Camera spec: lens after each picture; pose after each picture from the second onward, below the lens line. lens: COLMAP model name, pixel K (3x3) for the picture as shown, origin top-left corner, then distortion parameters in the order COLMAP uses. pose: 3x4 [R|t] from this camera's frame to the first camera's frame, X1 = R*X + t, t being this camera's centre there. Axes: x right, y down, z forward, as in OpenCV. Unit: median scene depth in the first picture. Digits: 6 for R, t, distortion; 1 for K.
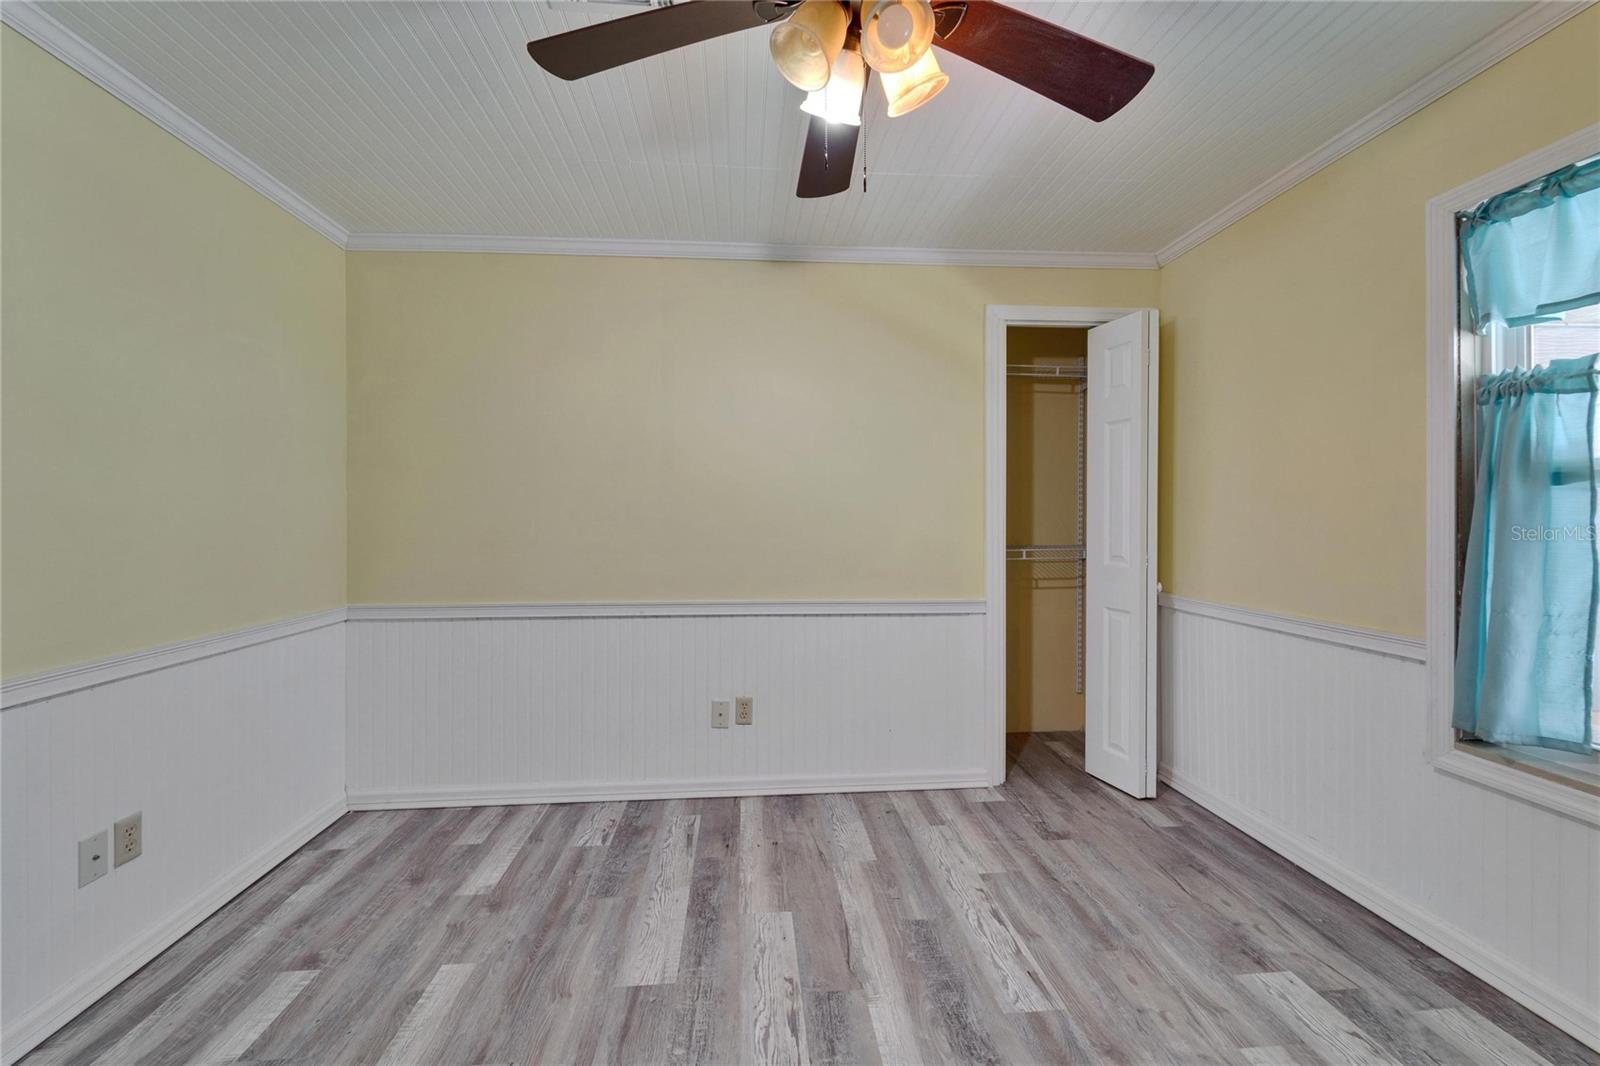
lens RADIAL K [[683.4, 0, 799.2], [0, 683.4, 522.2], [0, 0, 1]] dist [0.000281, -0.001983]
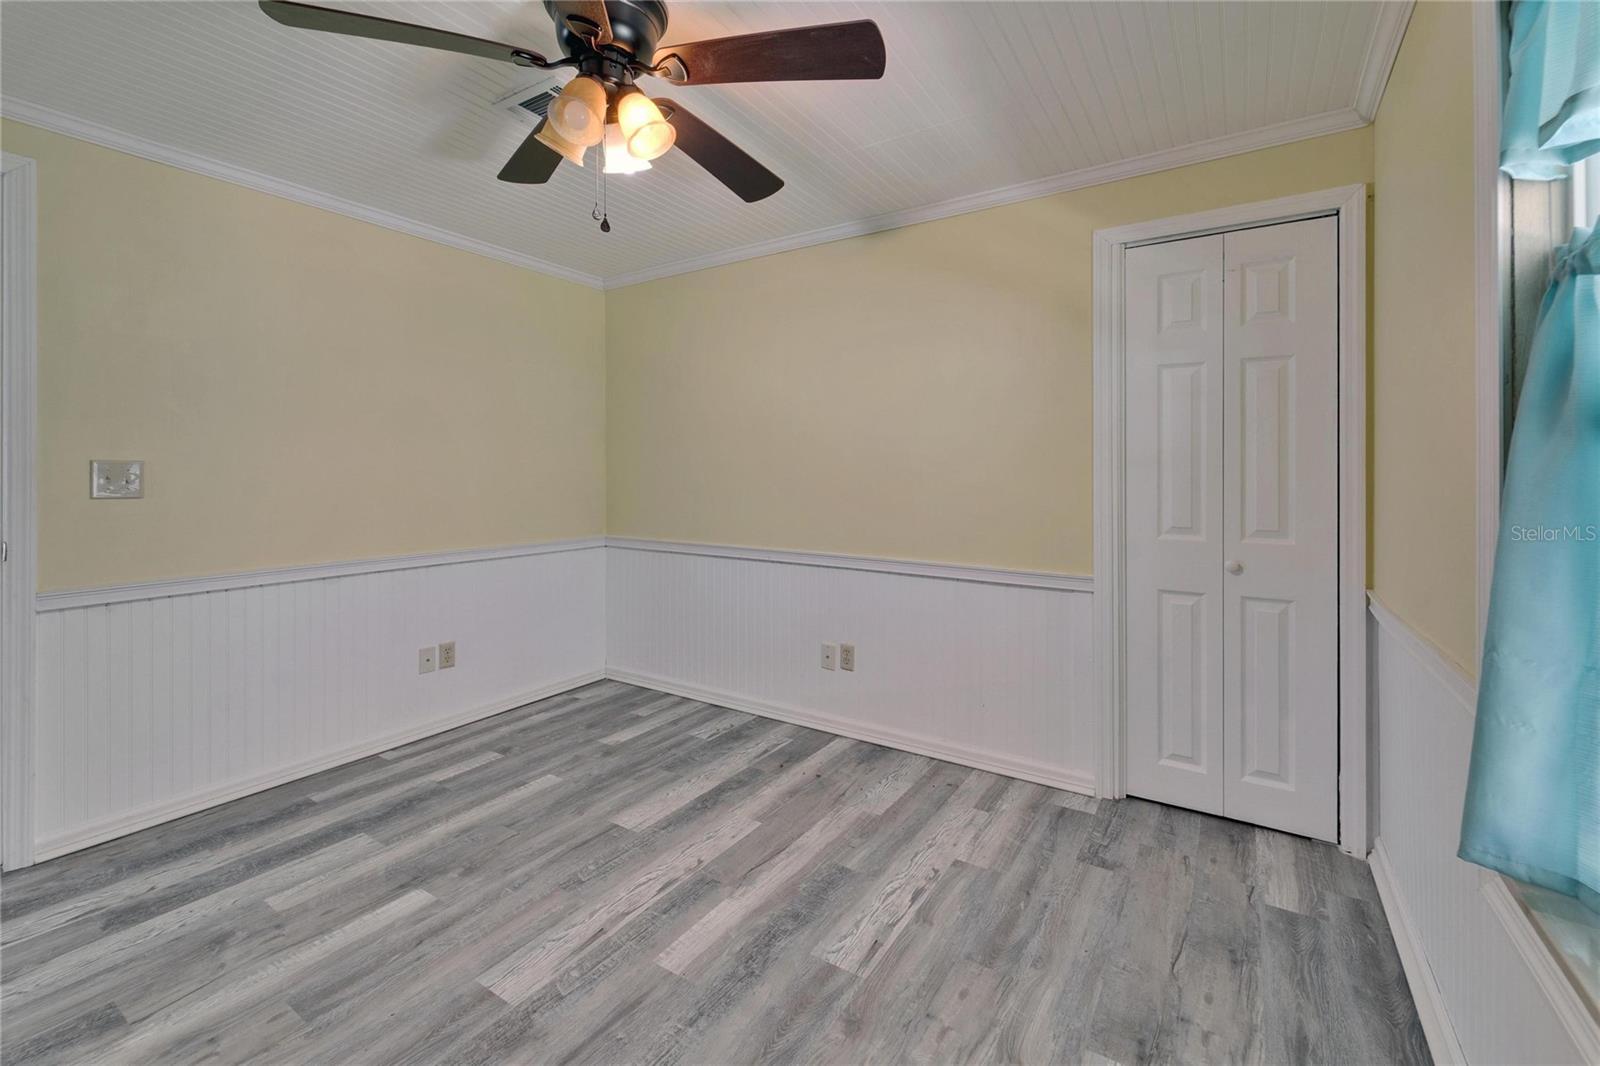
lens RADIAL K [[683.4, 0, 749.2], [0, 683.4, 477.9], [0, 0, 1]] dist [0.000281, -0.001983]
pose [[0.776764, 0.009700, -0.629717, 0.640128], [-0.010155, 0.999944, 0.002877, -0.010855], [0.629710, 0.004160, 0.776819, 0.088187]]
